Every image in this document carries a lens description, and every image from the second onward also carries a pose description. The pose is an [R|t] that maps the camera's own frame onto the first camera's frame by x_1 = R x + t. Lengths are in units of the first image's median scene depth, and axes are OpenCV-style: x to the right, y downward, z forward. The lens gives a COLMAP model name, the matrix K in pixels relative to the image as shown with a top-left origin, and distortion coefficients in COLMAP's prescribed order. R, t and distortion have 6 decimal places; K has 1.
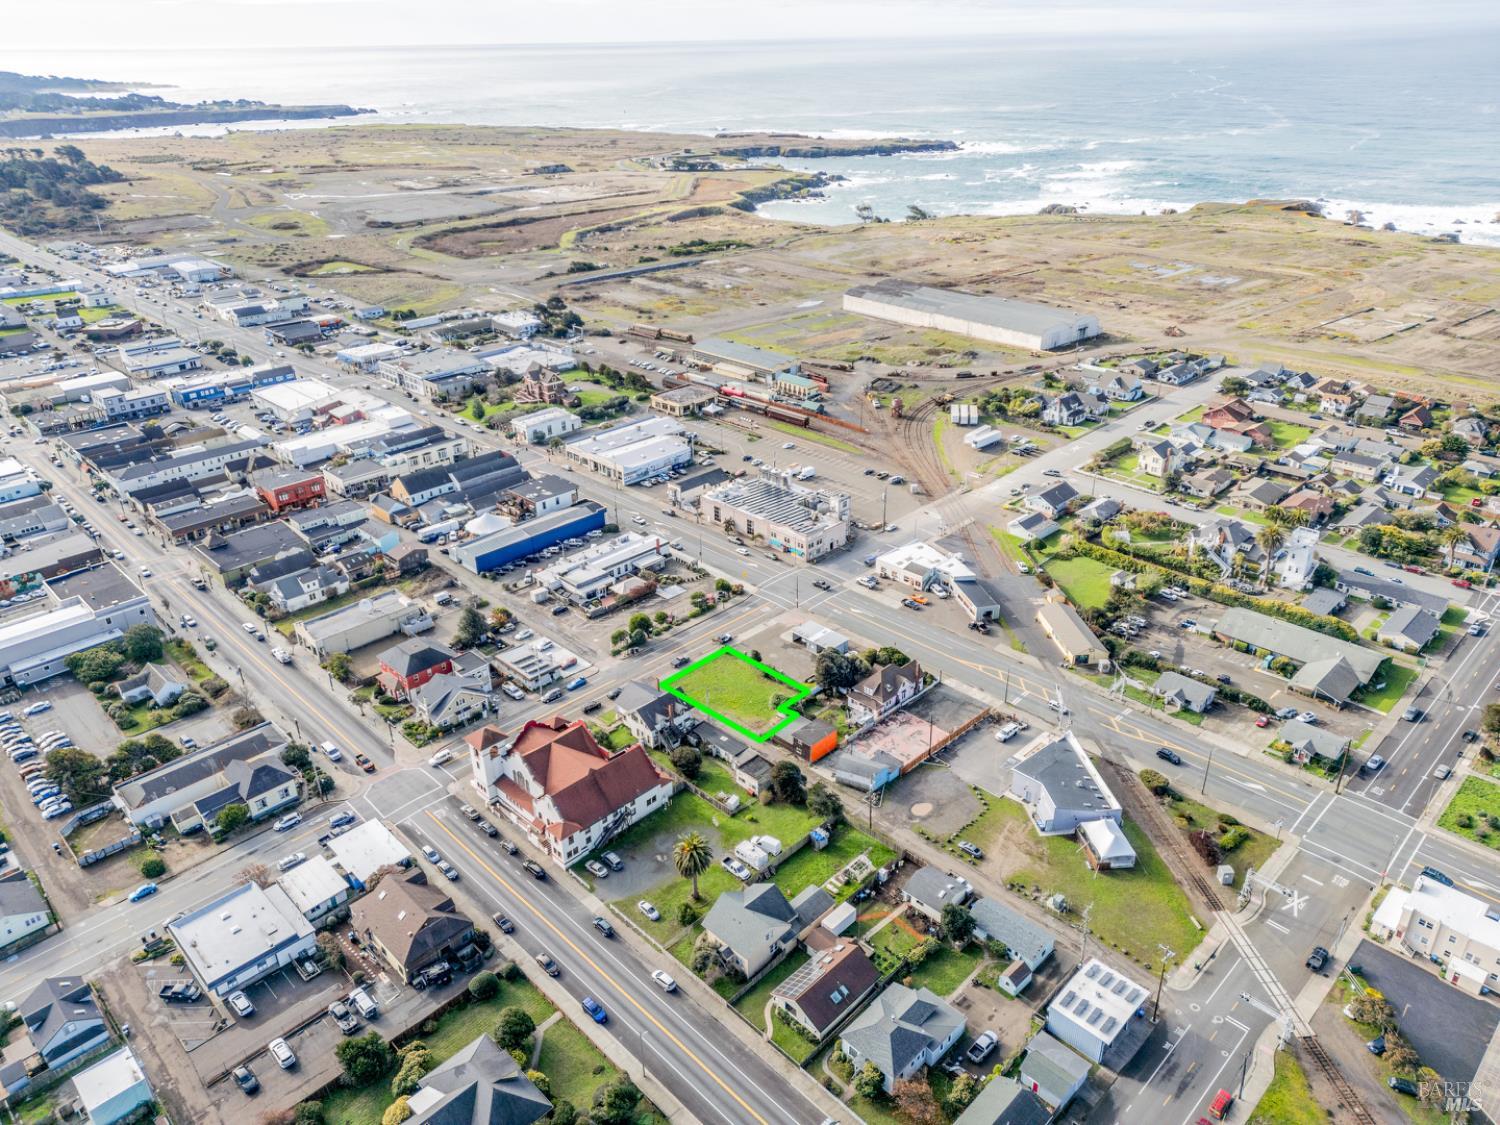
lens RADIAL K [[1014.6, 0, 745.9], [0, 1014.6, 598.6], [0, 0, 1]] dist [0.073334, -0.060718]
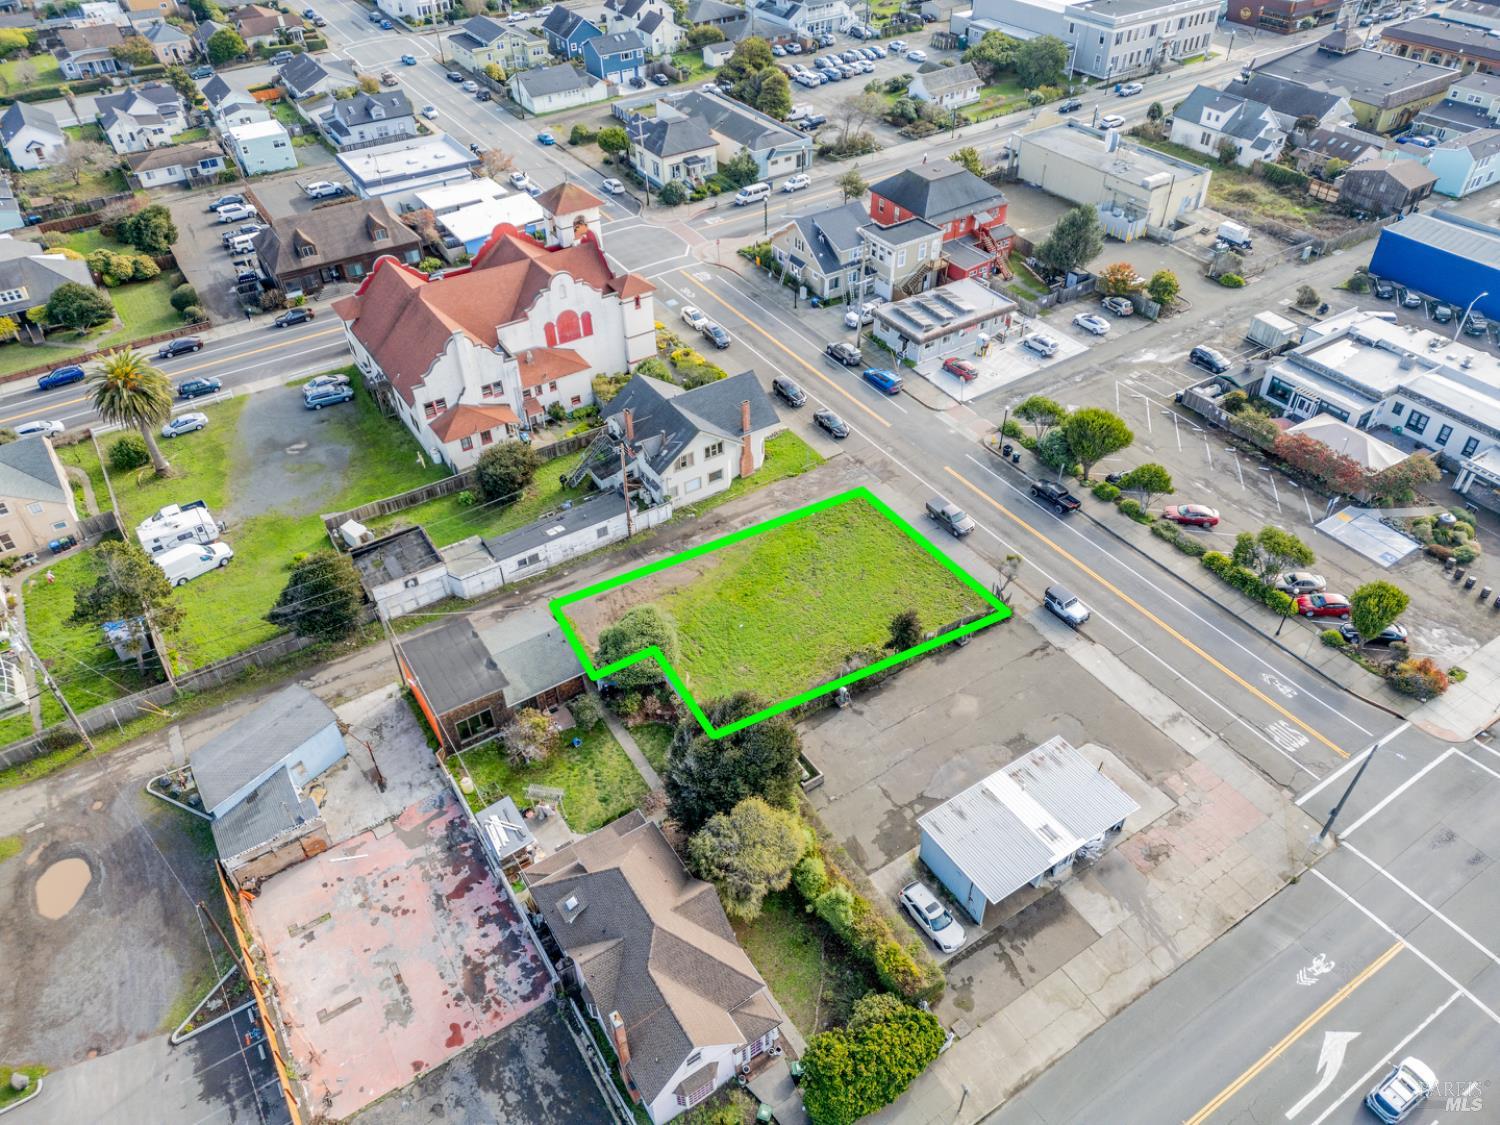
lens RADIAL K [[1042.3, 0, 754.7], [0, 1042.3, 558.7], [0, 0, 1]] dist [0.066168, -0.069515]
pose [[-0.204929, 0.650605, -0.731244, 0.188446], [-0.451411, 0.600075, 0.660408, -0.117679], [0.868466, 0.465428, 0.170717, 0.662591]]
